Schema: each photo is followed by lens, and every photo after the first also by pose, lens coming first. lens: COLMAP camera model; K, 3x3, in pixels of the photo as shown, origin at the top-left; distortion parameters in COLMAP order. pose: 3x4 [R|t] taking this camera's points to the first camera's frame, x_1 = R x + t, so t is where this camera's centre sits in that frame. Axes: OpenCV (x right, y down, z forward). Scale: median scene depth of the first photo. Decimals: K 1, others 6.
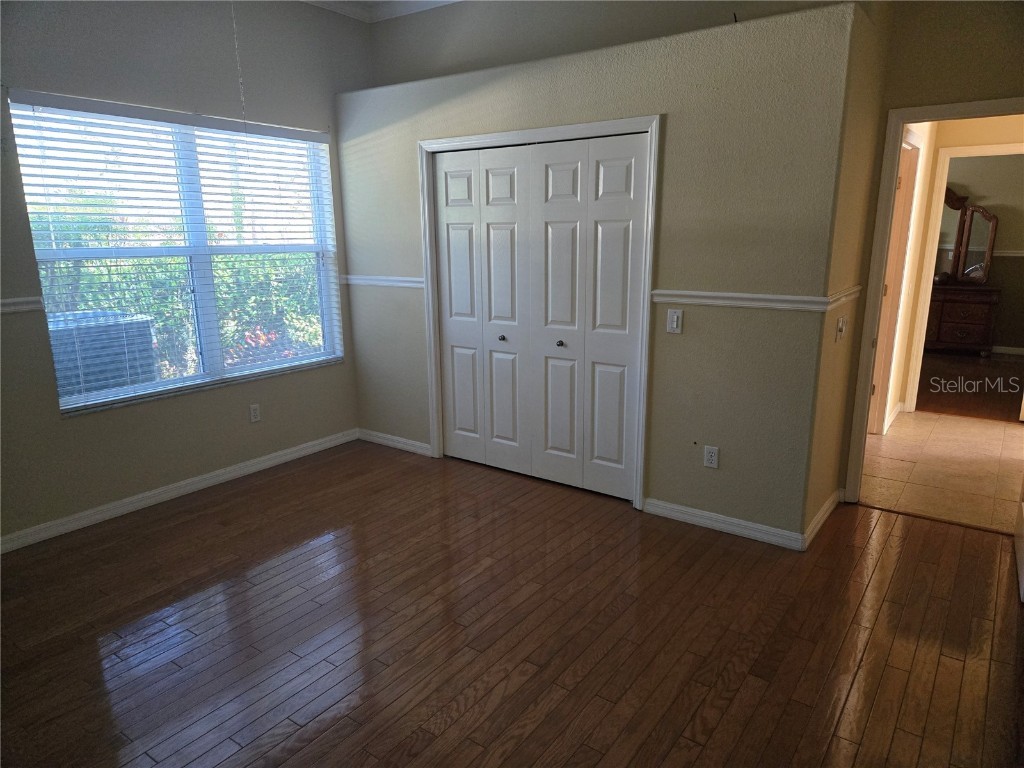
lens RADIAL K [[678.4, 0, 510.7], [0, 678.4, 380.9], [0, 0, 1]] dist [0.082633, -0.061953]
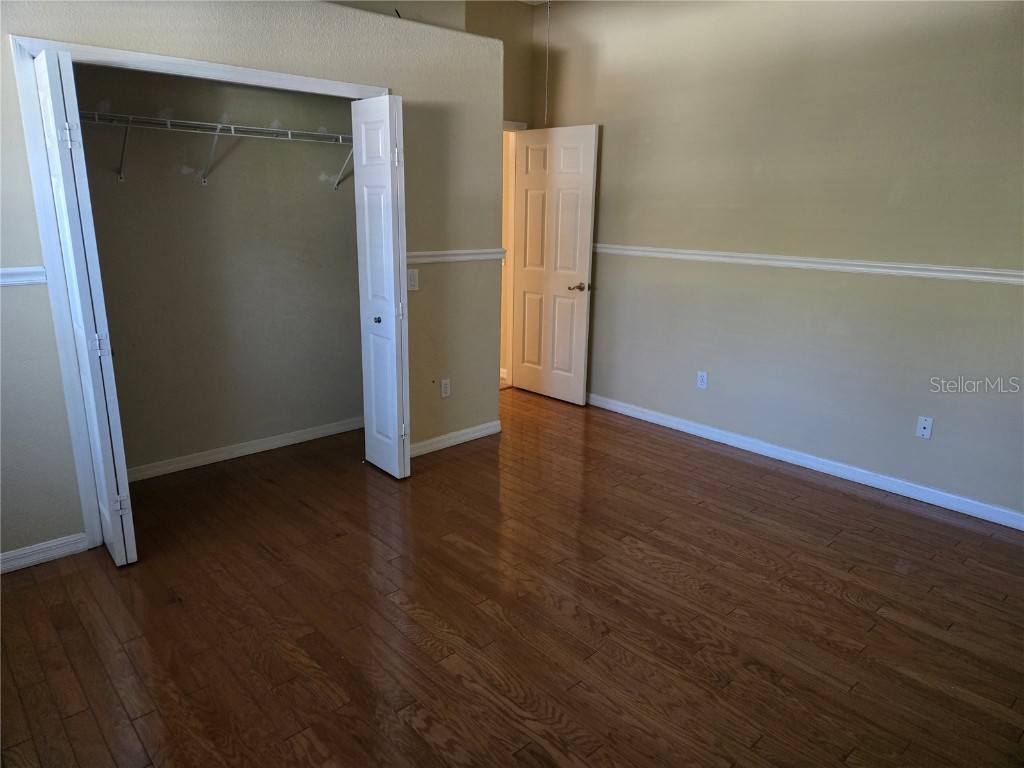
lens RADIAL K [[678.4, 0, 510.7], [0, 678.4, 380.9], [0, 0, 1]] dist [0.082633, -0.061953]
pose [[0.202817, -0.238619, 0.949698, -1.160980], [0.196971, 0.959973, 0.199135, -0.171024], [-0.959201, 0.146675, 0.241700, 0.841594]]
